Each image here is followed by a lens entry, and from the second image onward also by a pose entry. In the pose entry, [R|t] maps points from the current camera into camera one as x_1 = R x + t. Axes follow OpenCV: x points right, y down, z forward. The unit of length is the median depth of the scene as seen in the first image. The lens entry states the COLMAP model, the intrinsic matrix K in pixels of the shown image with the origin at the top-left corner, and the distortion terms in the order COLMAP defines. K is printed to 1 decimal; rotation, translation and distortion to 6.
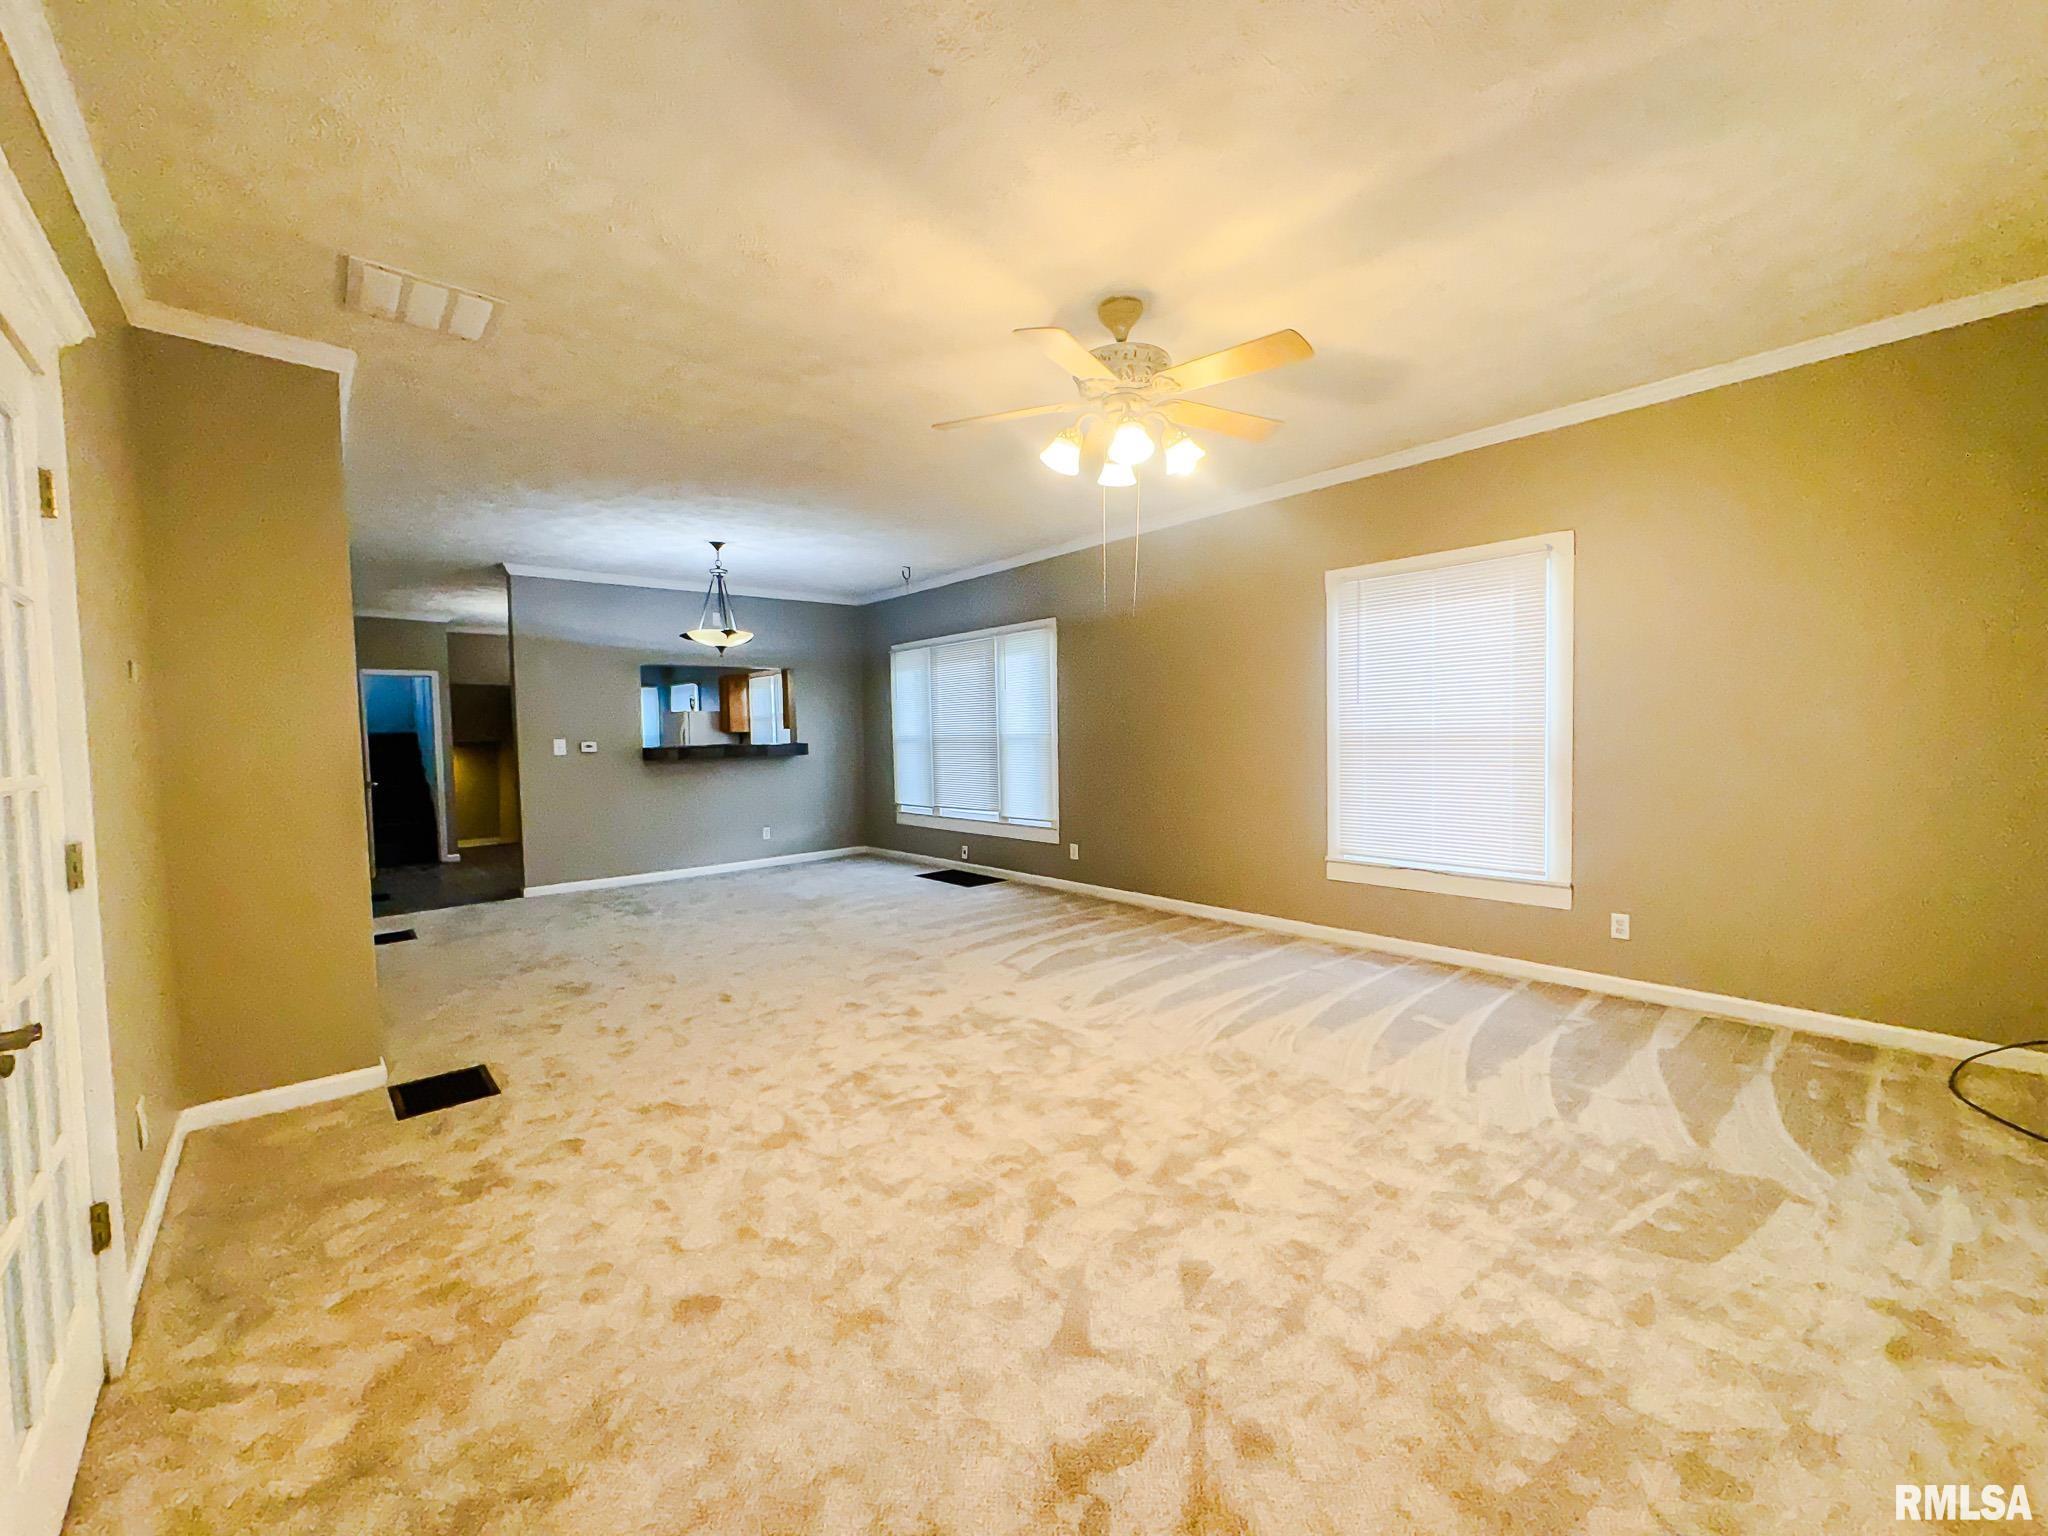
lens RADIAL K [[820.1, 0, 1022.1], [0, 820.1, 767.8], [0, 0, 1]] dist [0.000391, 0.000970]
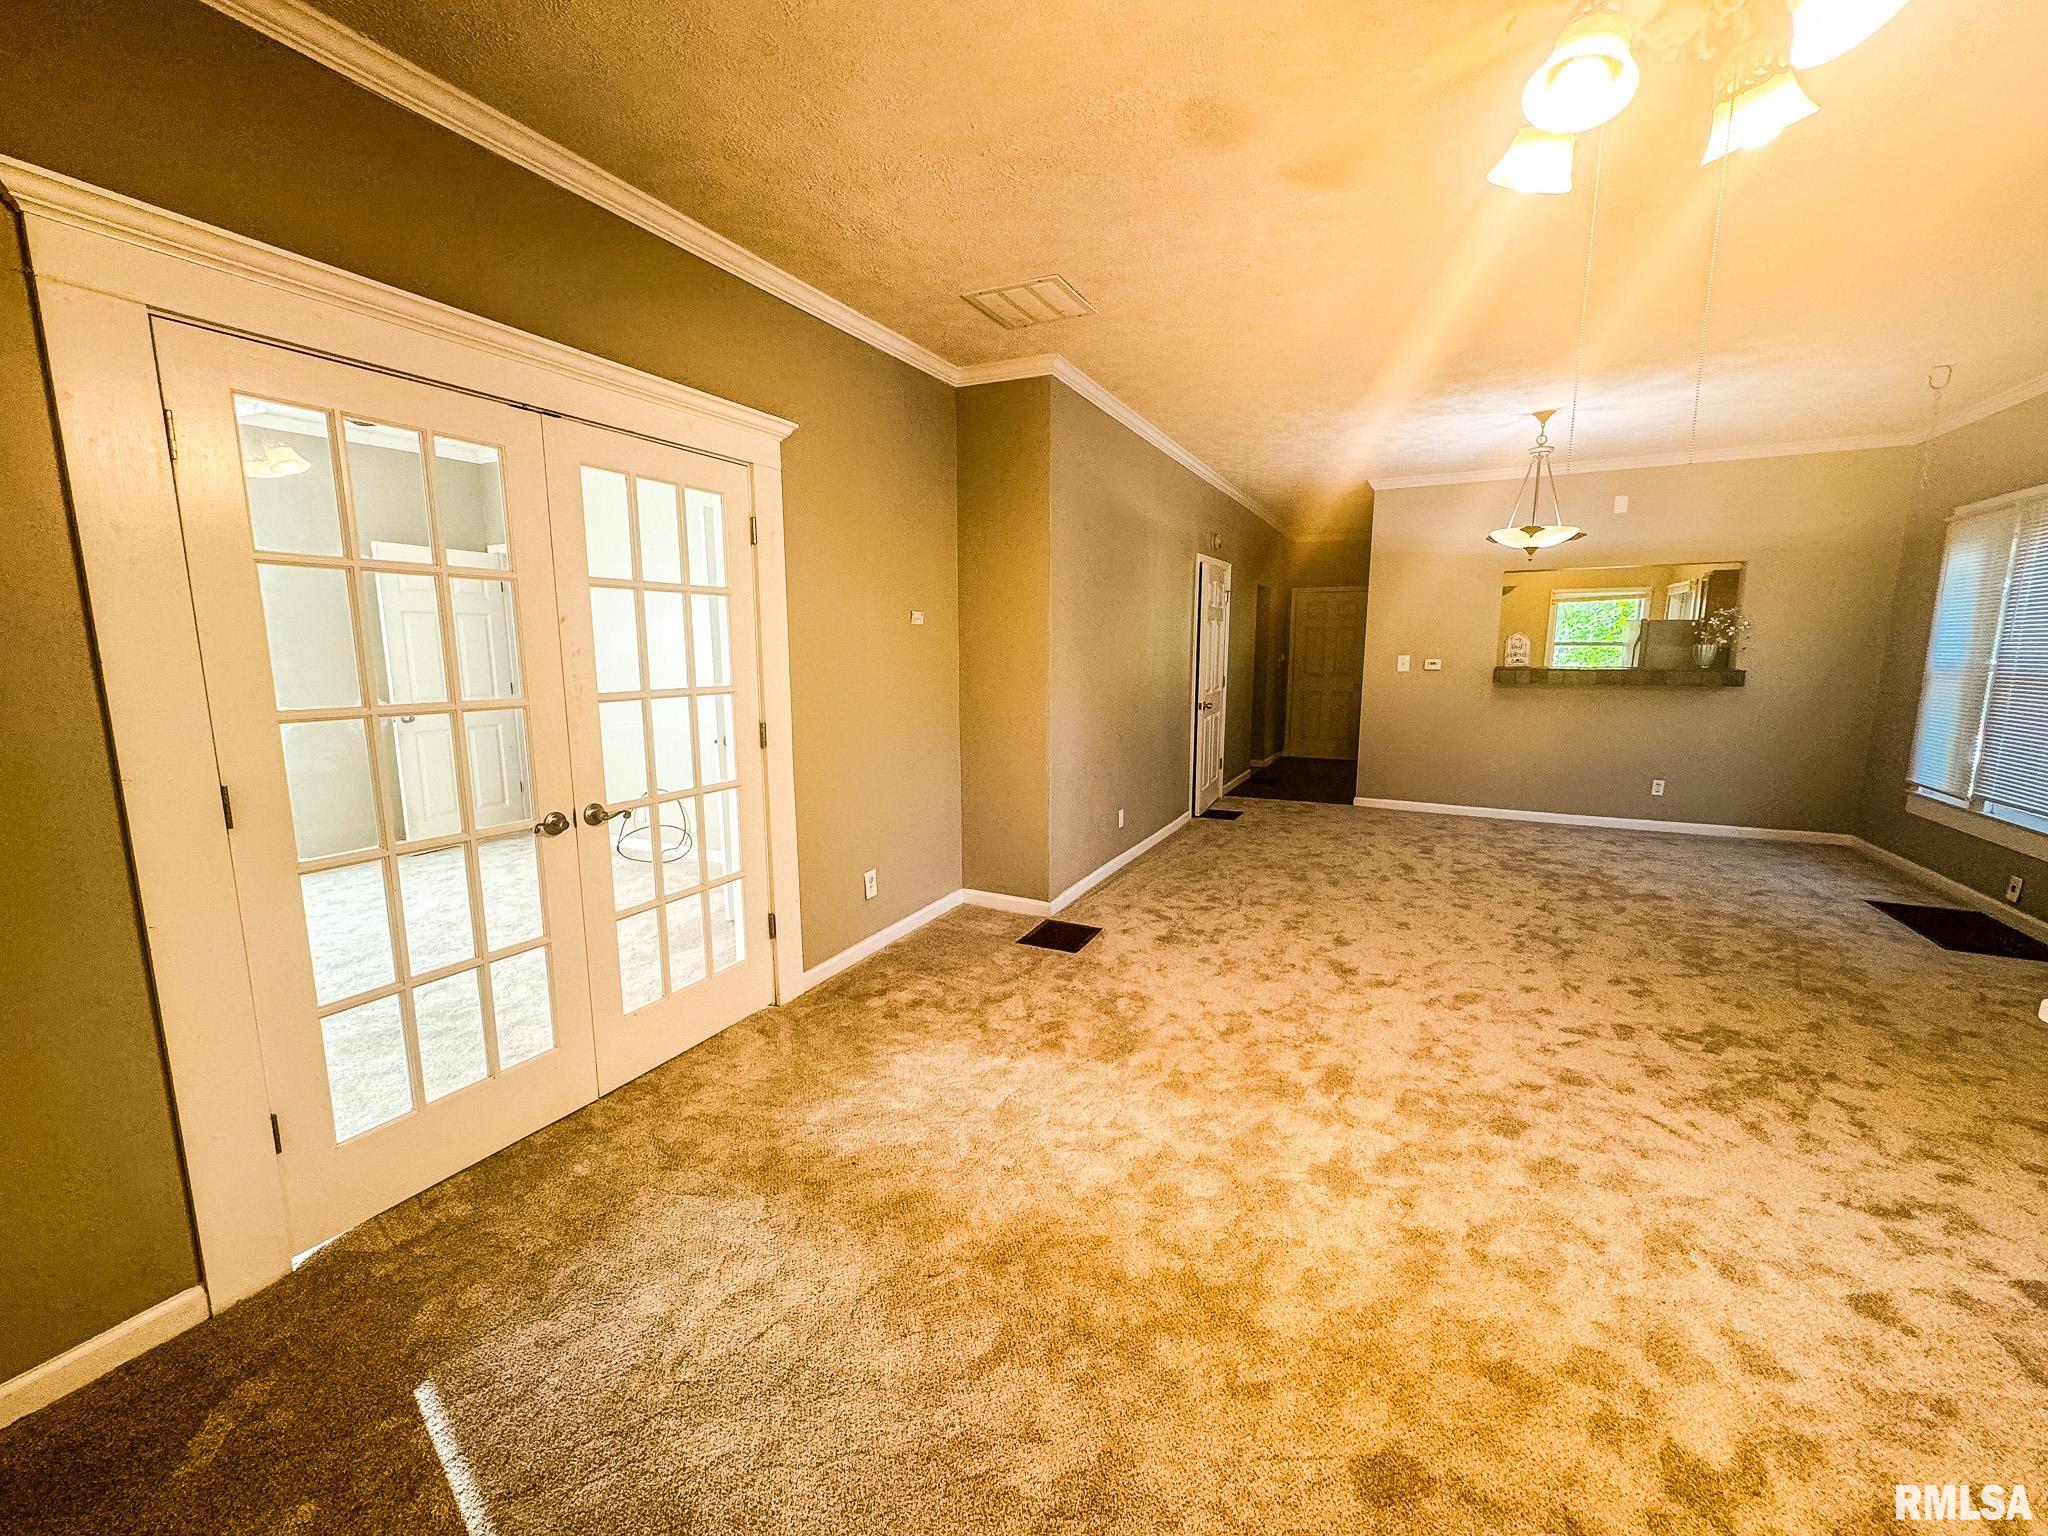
lens RADIAL K [[820.1, 0, 1023.1], [0, 820.1, 768.3], [0, 0, 1]] dist [0.000391, 0.000970]
pose [[0.372695, 0.161112, -0.913861, 0.191224], [-0.050116, 0.986870, 0.153545, -0.029890], [0.926600, -0.011427, 0.375875, 0.210201]]
